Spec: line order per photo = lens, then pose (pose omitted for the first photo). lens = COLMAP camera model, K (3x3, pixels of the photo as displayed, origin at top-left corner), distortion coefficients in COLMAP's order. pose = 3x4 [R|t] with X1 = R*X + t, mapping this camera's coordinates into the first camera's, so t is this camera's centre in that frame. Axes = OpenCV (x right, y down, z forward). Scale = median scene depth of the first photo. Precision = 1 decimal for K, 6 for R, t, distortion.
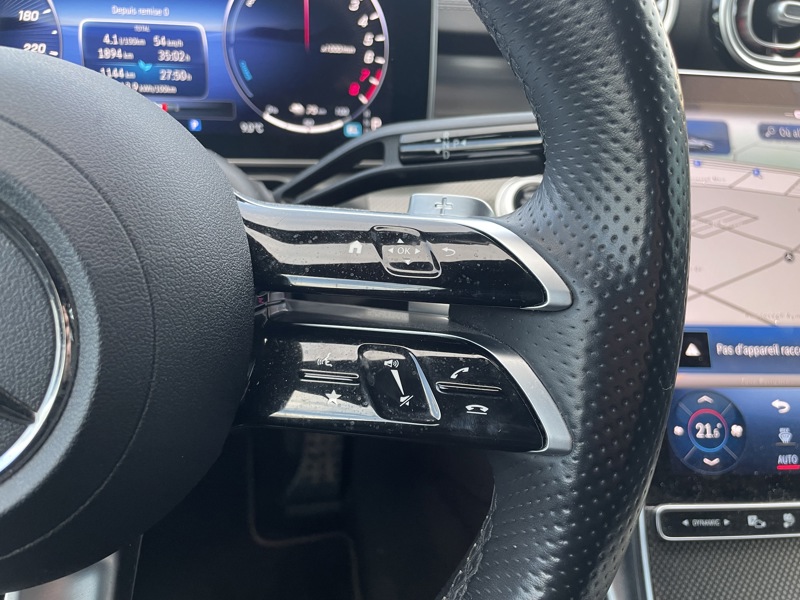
lens RADIAL K [[587.6, 0, 400.0], [0, 587.6, 300.0], [0, 0, 1]] dist [0.094004, -0.120923]
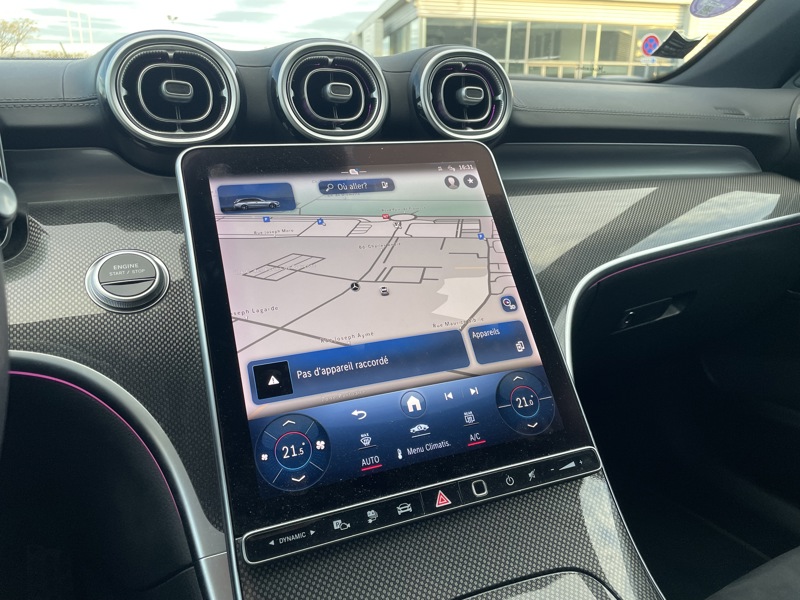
lens RADIAL K [[587.6, 0, 400.0], [0, 587.6, 300.0], [0, 0, 1]] dist [0.094004, -0.120923]
pose [[0.949358, -0.154289, 0.273703, 0.427462], [0.197492, 0.970556, -0.137904, 0.133450], [-0.244367, 0.184975, 0.951877, -0.115221]]
